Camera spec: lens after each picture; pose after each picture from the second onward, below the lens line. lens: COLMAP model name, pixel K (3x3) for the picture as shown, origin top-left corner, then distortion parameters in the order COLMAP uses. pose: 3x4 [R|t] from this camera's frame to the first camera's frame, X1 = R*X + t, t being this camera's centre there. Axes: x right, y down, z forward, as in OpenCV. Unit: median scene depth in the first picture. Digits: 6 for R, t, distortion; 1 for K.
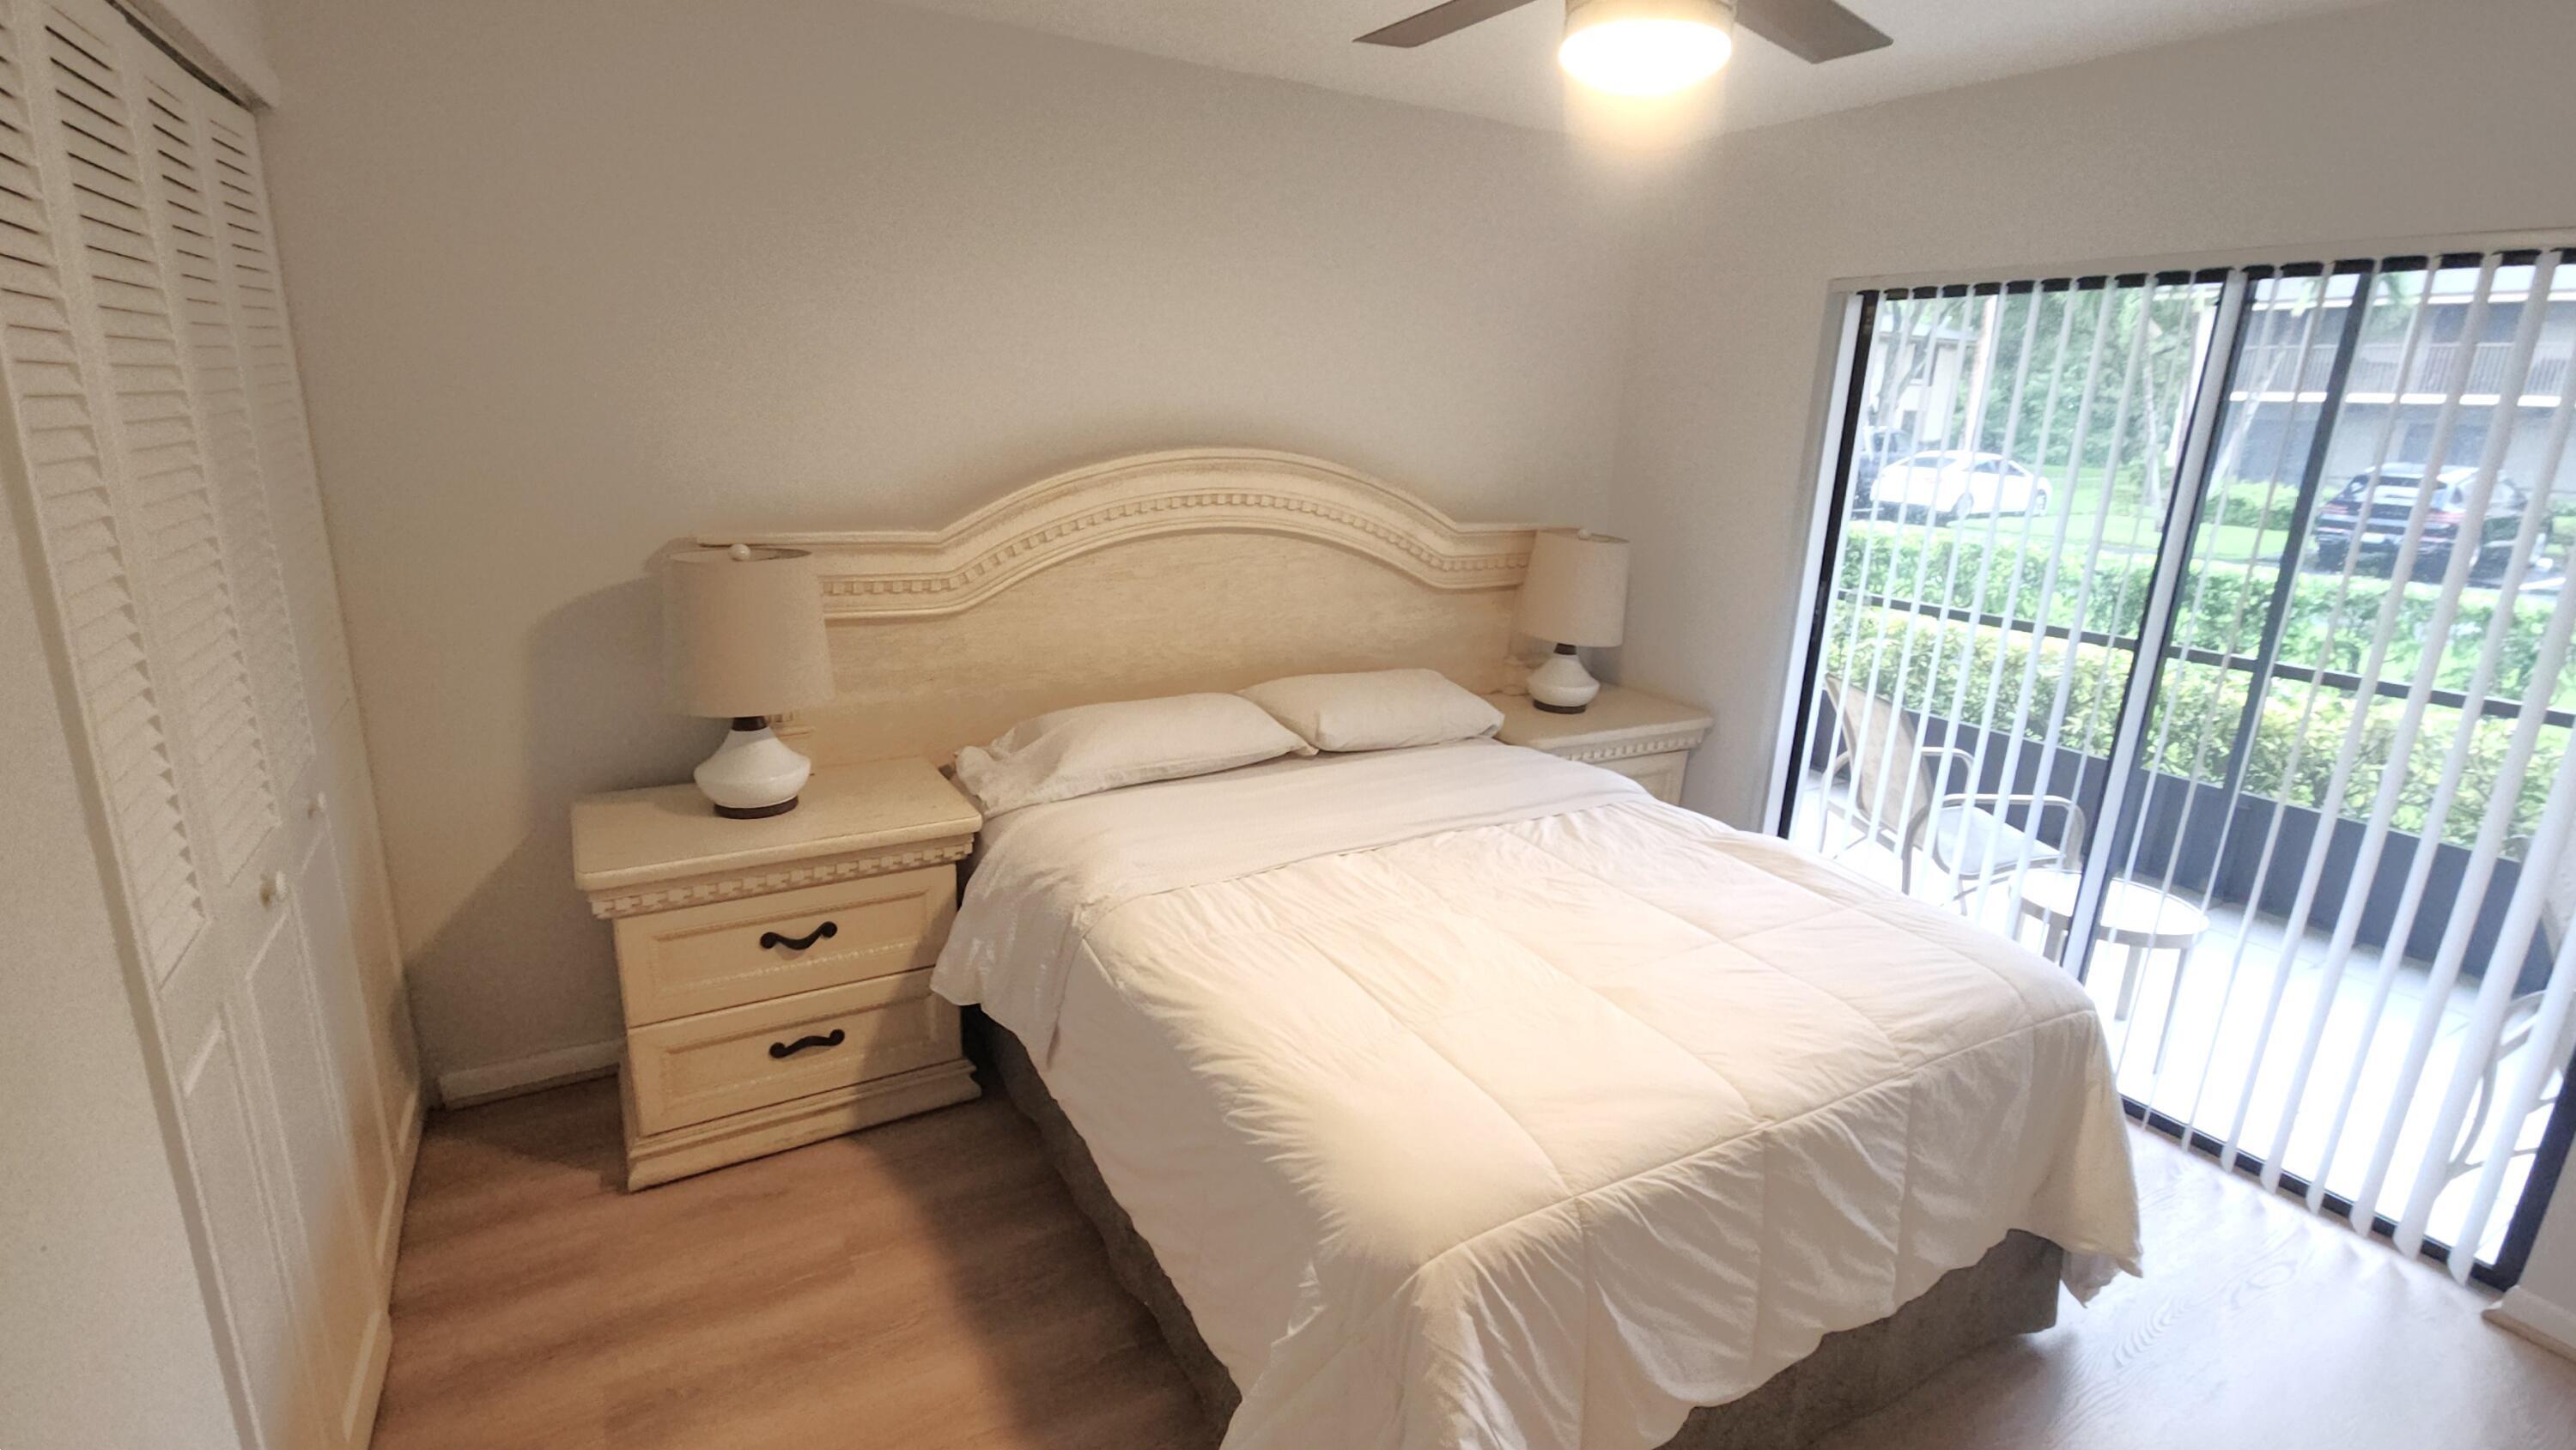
lens RADIAL K [[1177.5, 0, 1281.8], [0, 1177.5, 727.0], [0, 0, 1]] dist [0.000003, 0.000785]
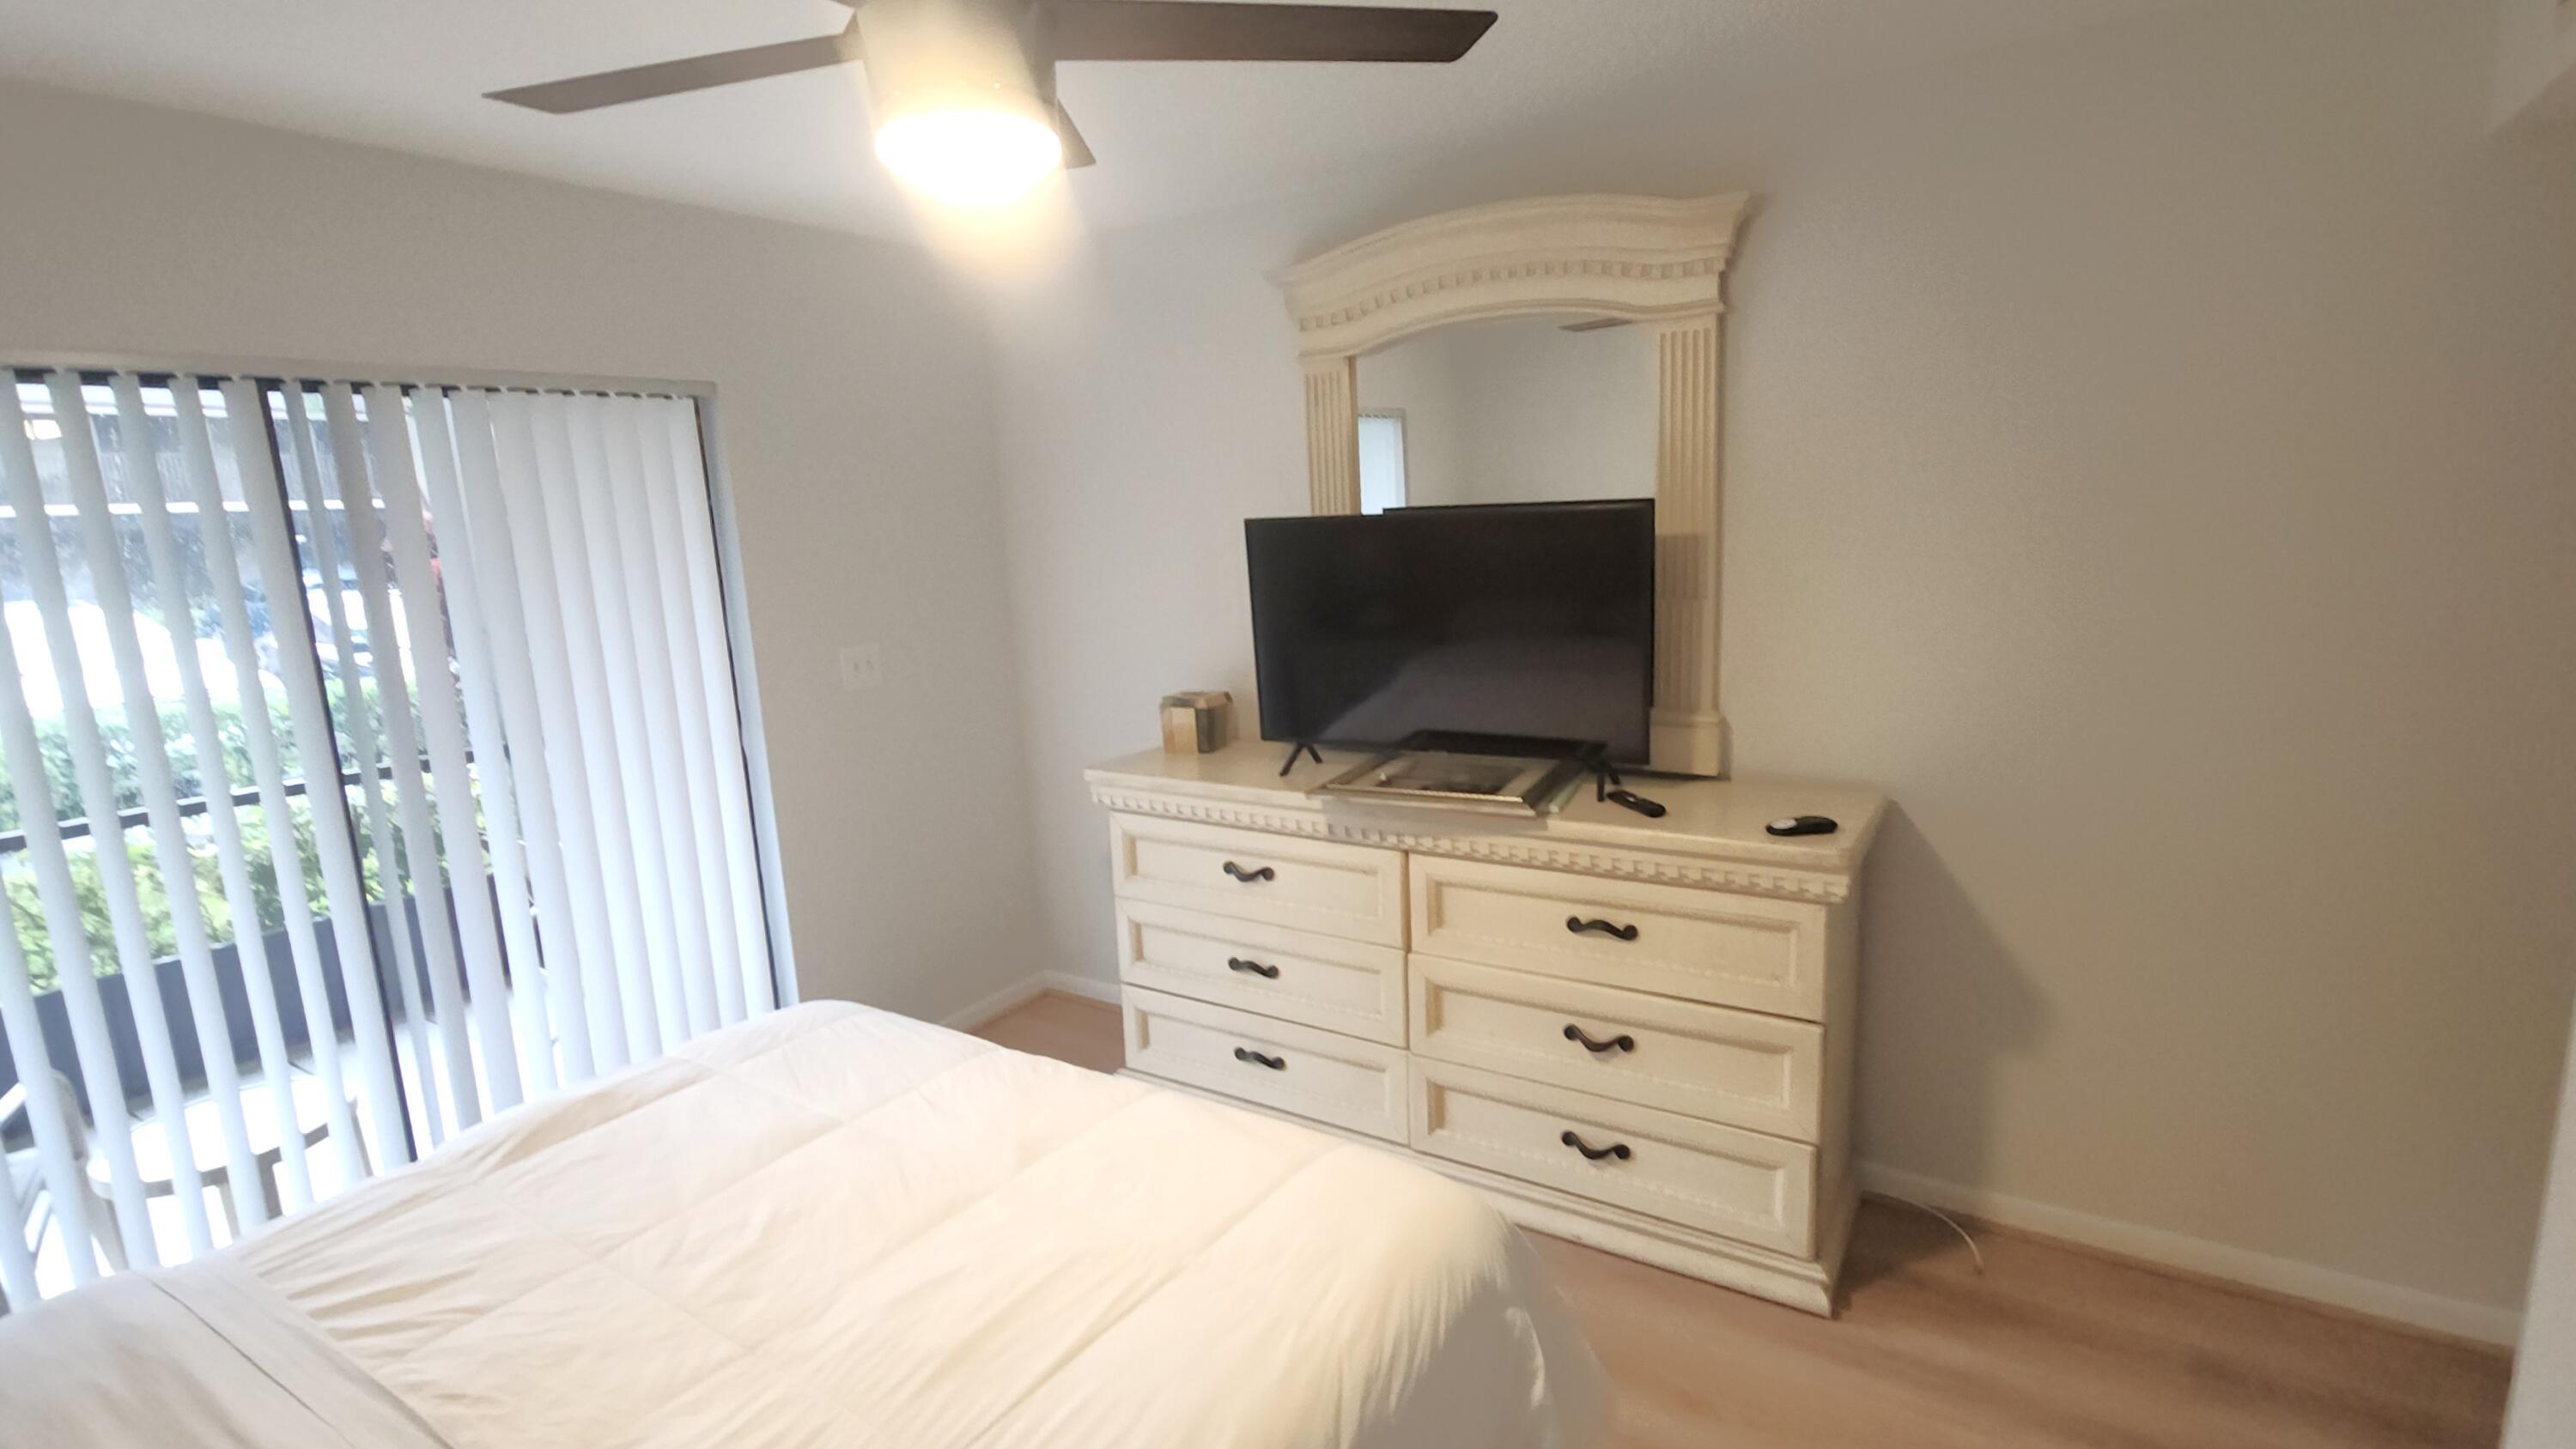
lens RADIAL K [[1177.5, 0, 1287.4], [0, 1177.5, 729.3], [0, 0, 1]] dist [0.000003, 0.000785]
pose [[-0.461558, -0.181873, 0.868267, -0.398313], [0.261993, 0.907154, 0.329290, -0.235901], [-0.847540, 0.379466, -0.371054, 0.770689]]
